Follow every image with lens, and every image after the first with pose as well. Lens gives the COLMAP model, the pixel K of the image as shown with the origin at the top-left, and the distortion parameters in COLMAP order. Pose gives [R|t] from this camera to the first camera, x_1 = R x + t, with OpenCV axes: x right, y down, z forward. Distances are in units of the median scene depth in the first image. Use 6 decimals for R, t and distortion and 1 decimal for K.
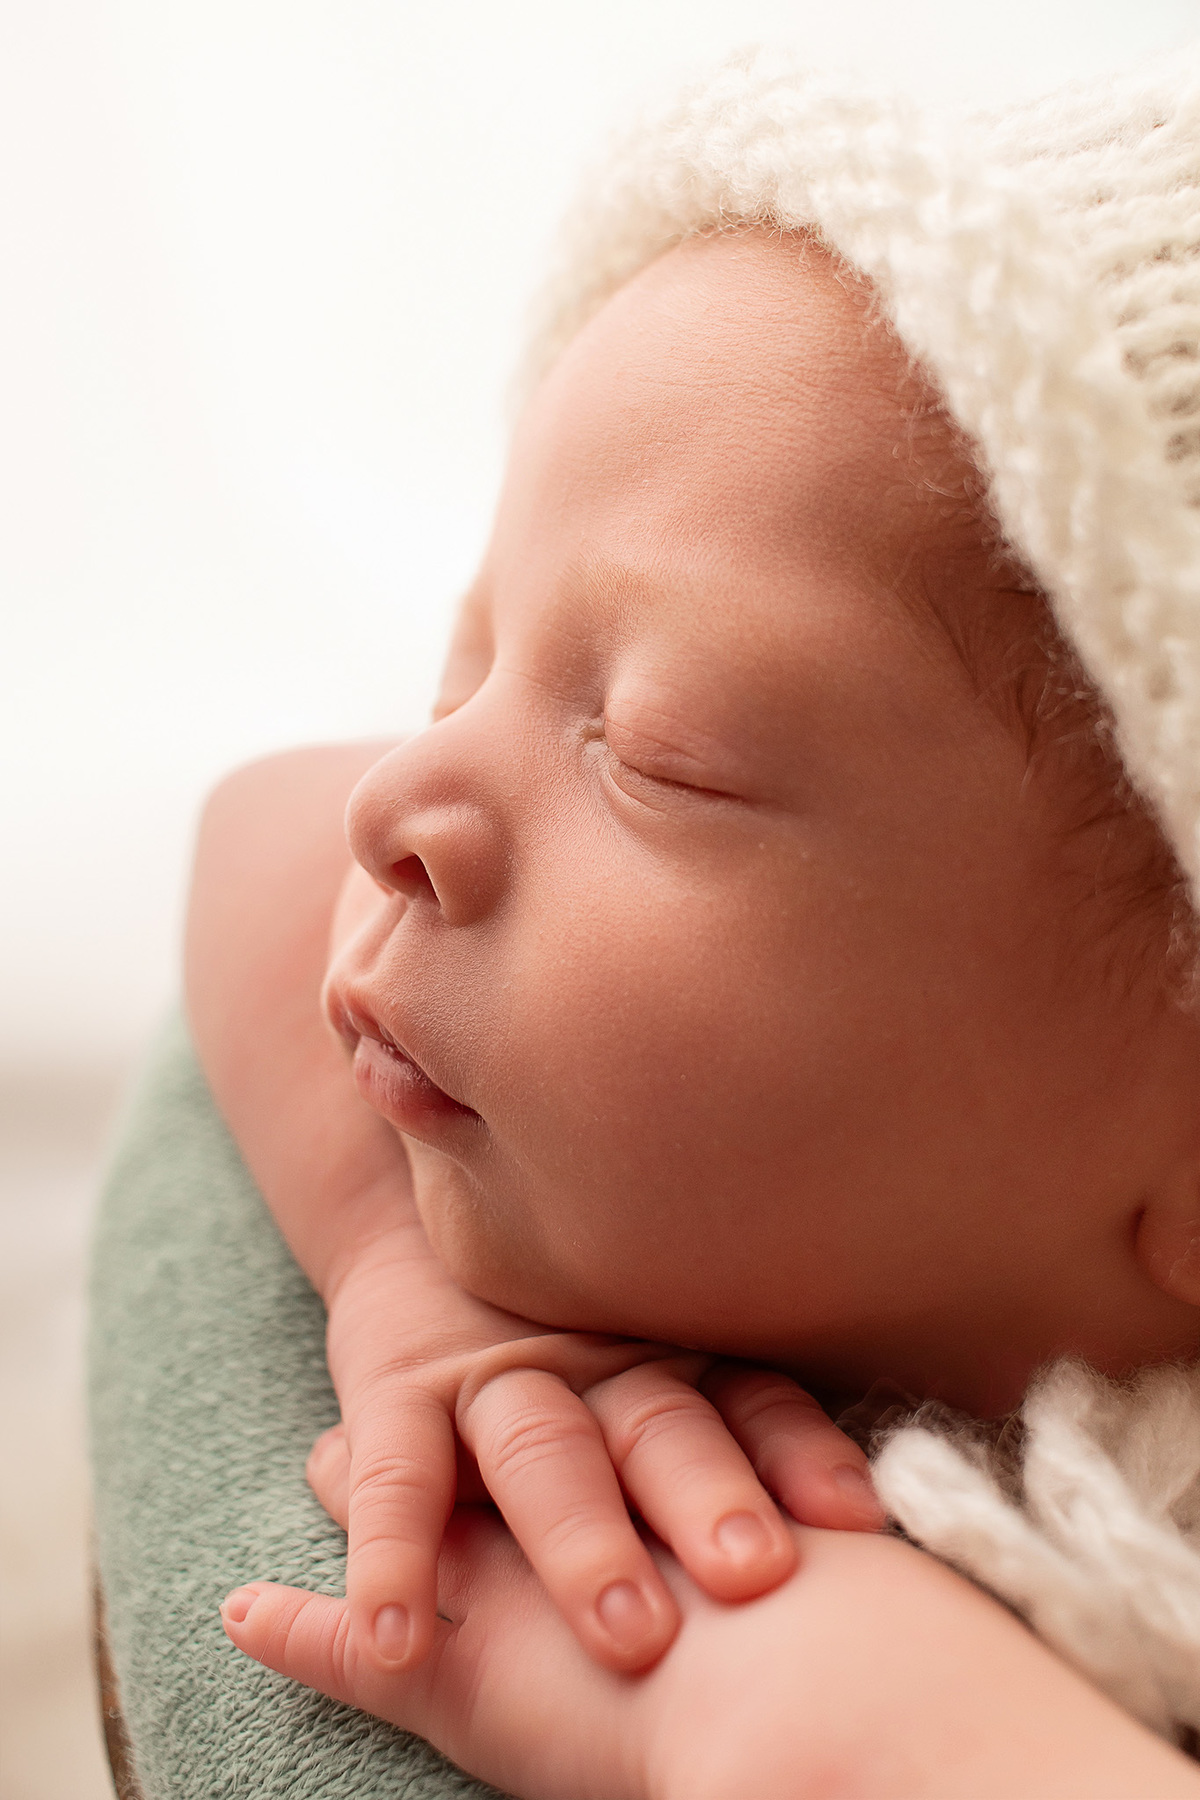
lens RADIAL K [[2525.6, 0, 599.3], [0, 2525.6, 821.6], [0, 0, 1]] dist [-0.015303, 0.082824]
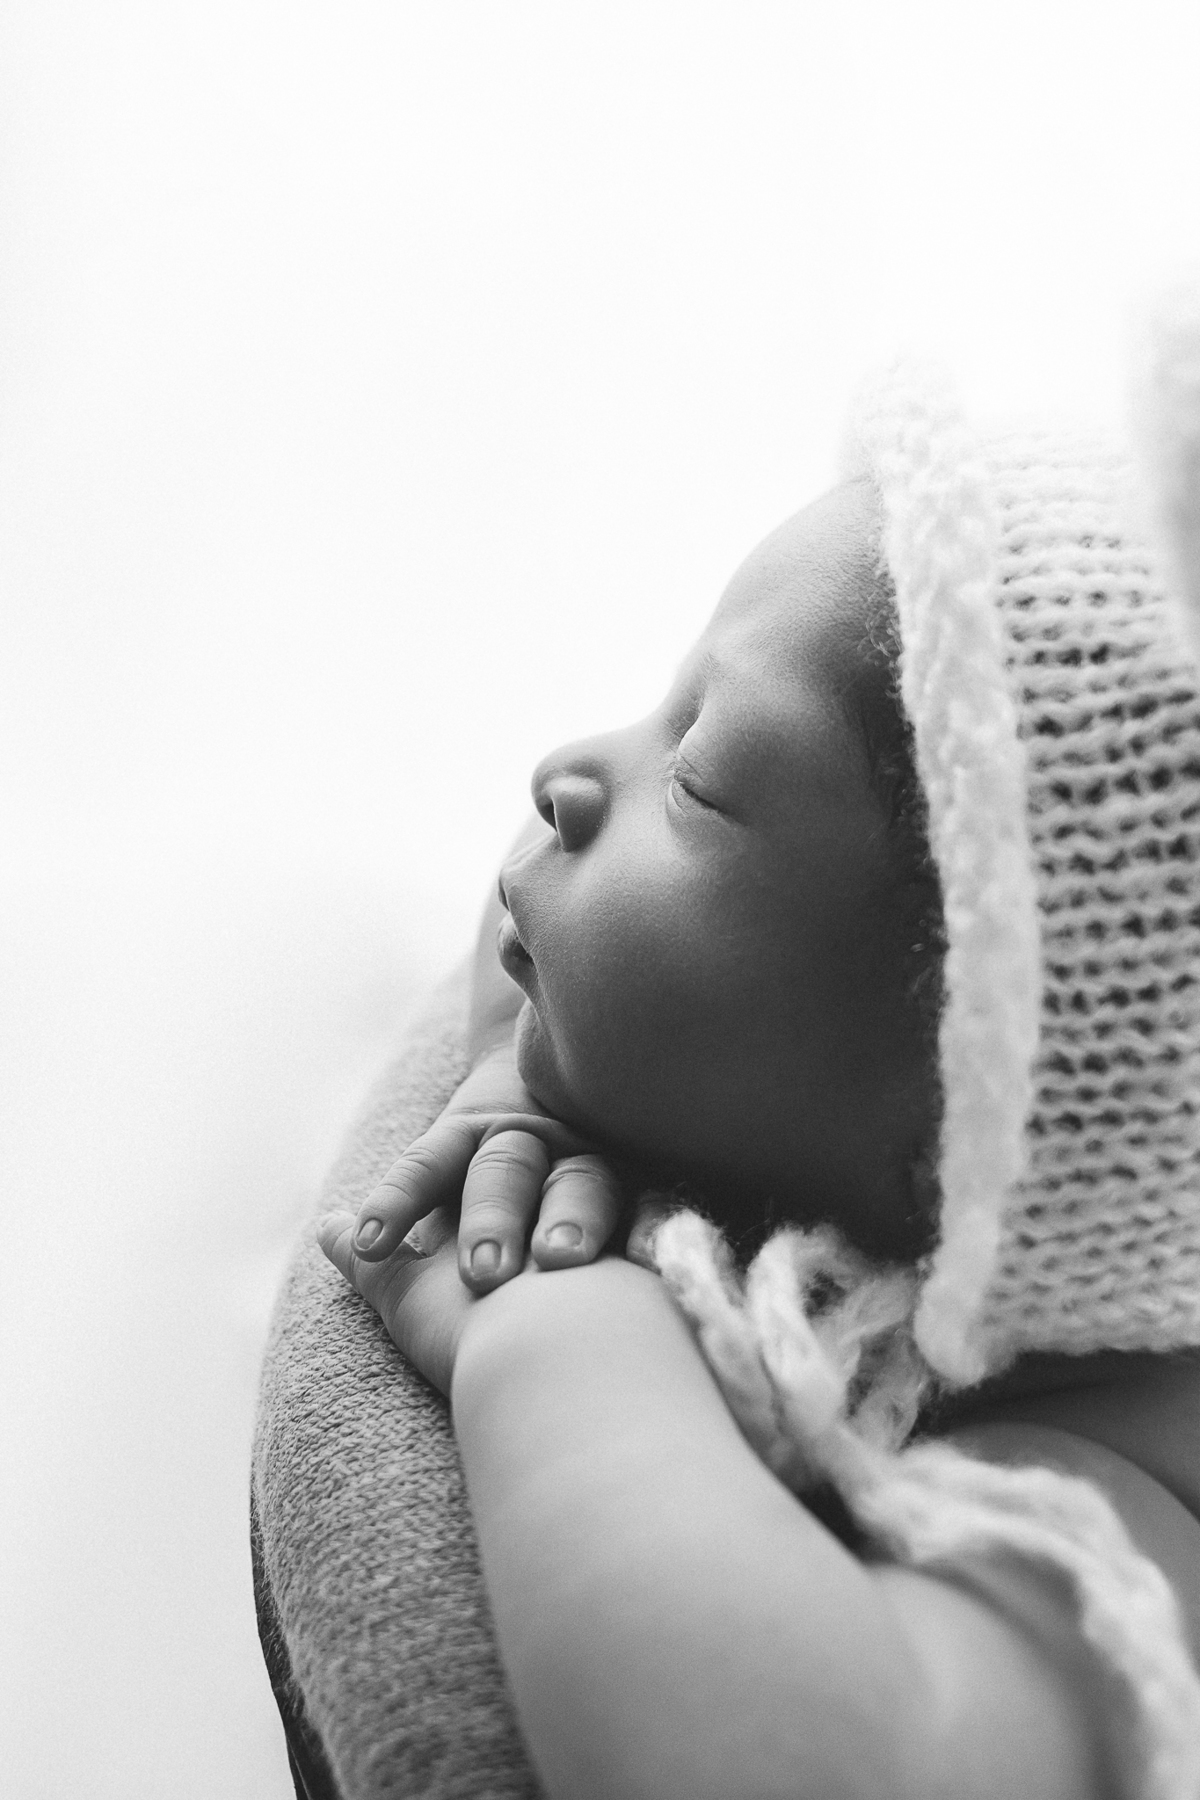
lens RADIAL K [[2229.4, 0, 600.0], [0, 2229.4, 900.0], [0, 0, 1]] dist [0.270188, 0.005981]
pose [[0.906758, 0.283957, -0.311702, 0.407943], [-0.294791, 0.955475, 0.012863, 0.045949], [0.301476, 0.080223, 0.950093, -0.334488]]
